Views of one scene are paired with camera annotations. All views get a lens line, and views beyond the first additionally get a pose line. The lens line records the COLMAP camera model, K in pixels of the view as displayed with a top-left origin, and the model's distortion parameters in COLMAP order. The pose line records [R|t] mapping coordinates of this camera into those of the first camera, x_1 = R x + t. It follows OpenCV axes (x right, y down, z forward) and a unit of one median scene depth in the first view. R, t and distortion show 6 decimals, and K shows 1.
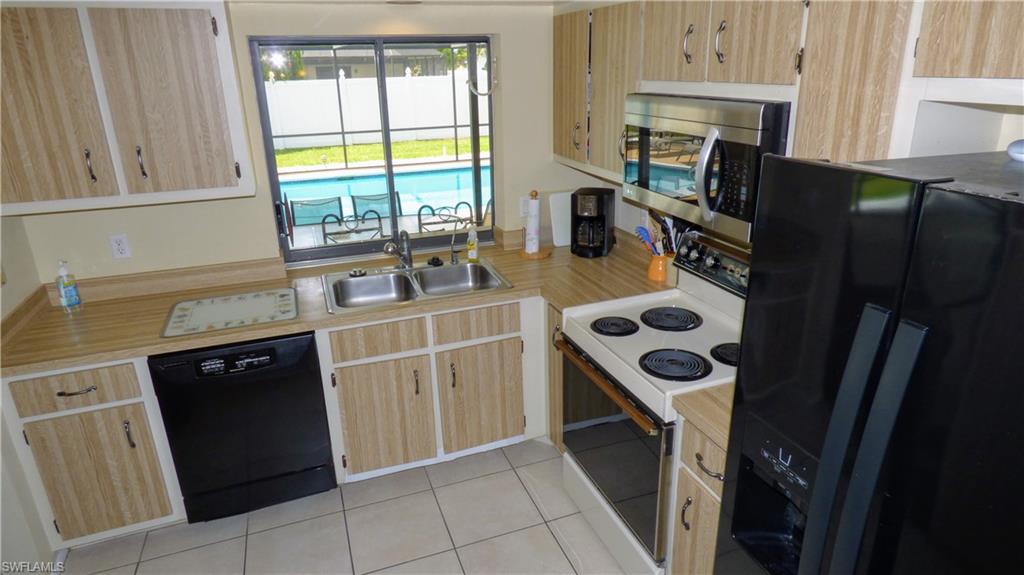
lens RADIAL K [[614.7, 0, 511.2], [0, 614.7, 282.5], [0, 0, 1]] dist [-0.002225, 0.043040]
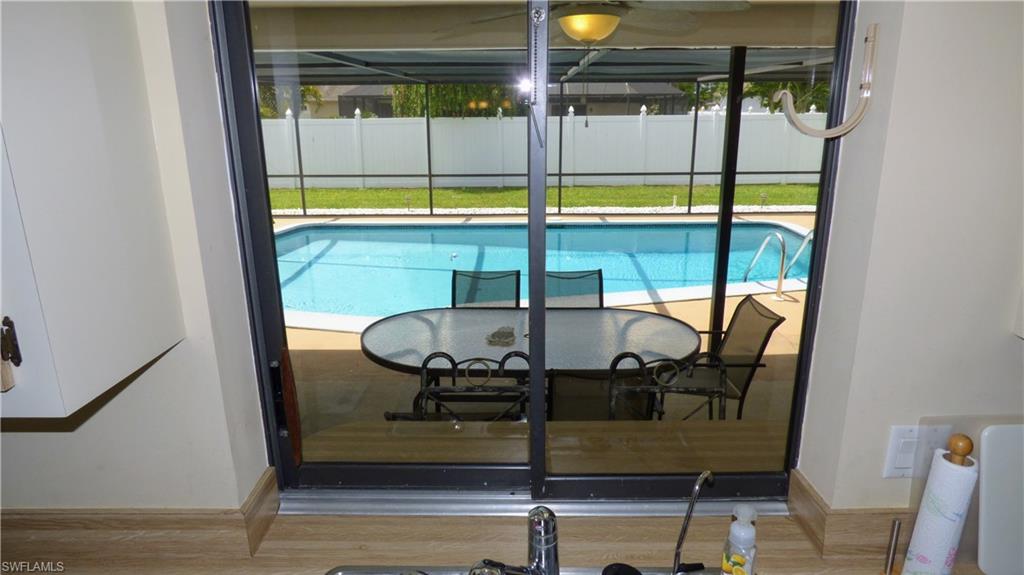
lens RADIAL K [[614.5, 0, 518.9], [0, 614.5, 284.8], [0, 0, 1]] dist [0.000582, -0.025545]
pose [[0.937681, 0.109028, -0.329949, -0.097477], [-0.127799, 0.991158, -0.035673, -0.226240], [0.323142, 0.075617, 0.943324, 0.762408]]
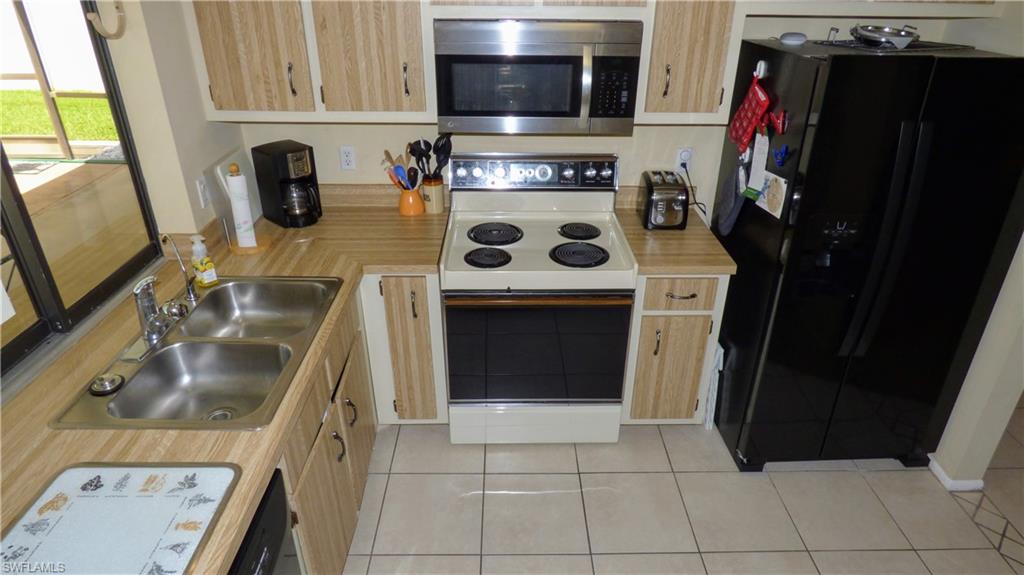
lens RADIAL K [[614.5, 0, 518.9], [0, 614.5, 284.8], [0, 0, 1]] dist [0.000582, -0.025545]
pose [[0.327462, -0.415233, 0.848735, -0.642589], [0.298104, 0.897785, 0.324215, -0.188147], [-0.896606, 0.146843, 0.417773, 0.503518]]
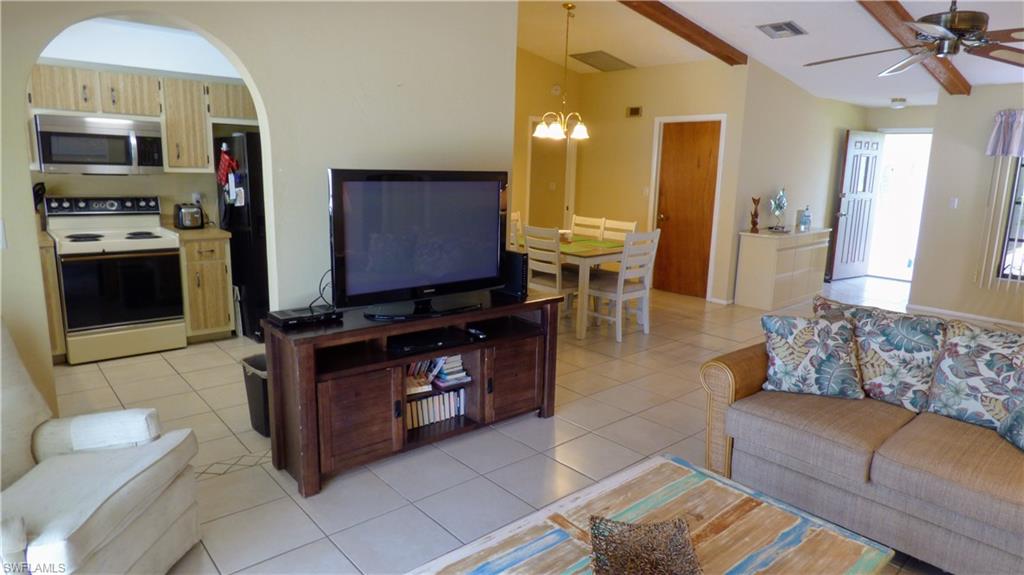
lens RADIAL K [[607.3, 0, 512.0], [0, 607.3, 287.5], [0, 0, 1]] dist [0.000052, 0.001765]
pose [[-0.361181, -0.163700, 0.918015, -1.808409], [0.286151, 0.917516, 0.276193, 0.057607], [-0.887505, 0.362447, -0.284546, 0.416037]]
